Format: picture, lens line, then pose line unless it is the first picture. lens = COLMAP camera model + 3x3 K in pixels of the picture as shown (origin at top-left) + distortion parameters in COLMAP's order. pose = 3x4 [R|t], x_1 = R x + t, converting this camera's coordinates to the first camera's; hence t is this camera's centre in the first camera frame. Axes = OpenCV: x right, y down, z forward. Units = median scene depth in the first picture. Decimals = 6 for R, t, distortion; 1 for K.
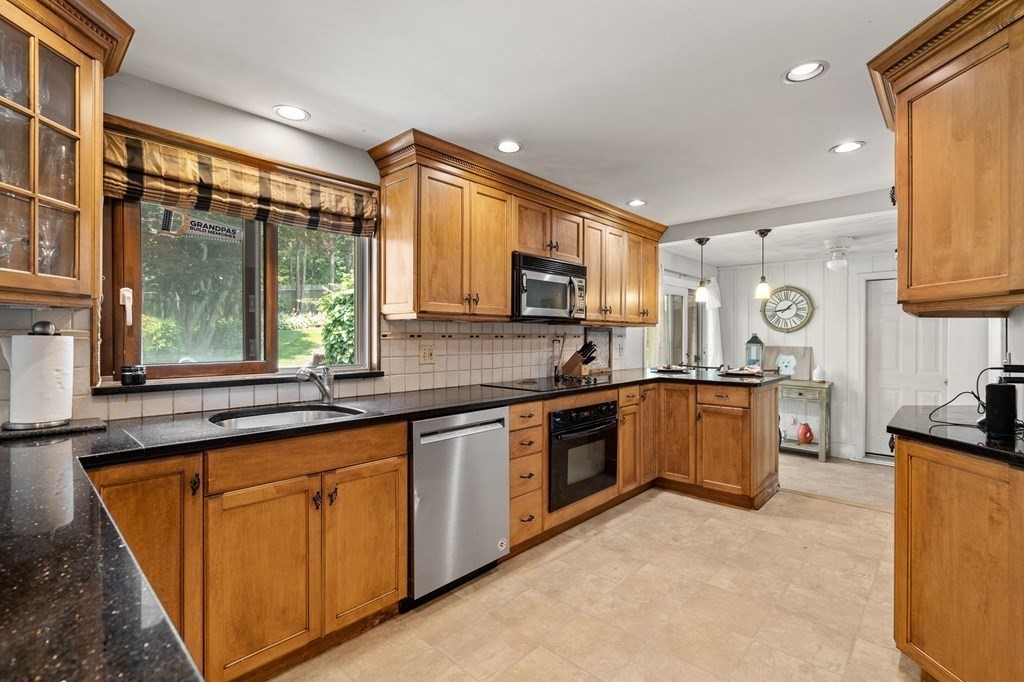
lens RADIAL K [[471.2, 0, 515.2], [0, 471.2, 336.3], [0, 0, 1]] dist [0.002424, 0.001191]
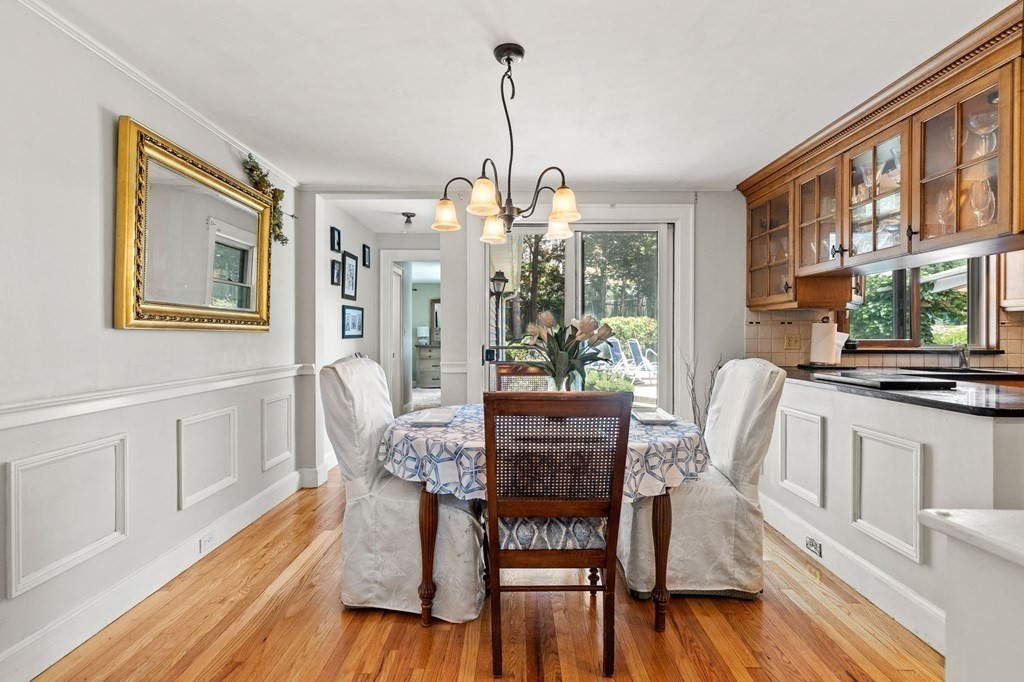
lens RADIAL K [[484.3, 0, 519.7], [0, 484.3, 335.9], [0, 0, 1]] dist [0.000560, 0.002037]
pose [[0.684505, 0.002131, -0.729005, -0.228531], [-0.000958, 0.999997, 0.002024, 0.034349], [0.729008, -0.000687, 0.684505, -0.991710]]
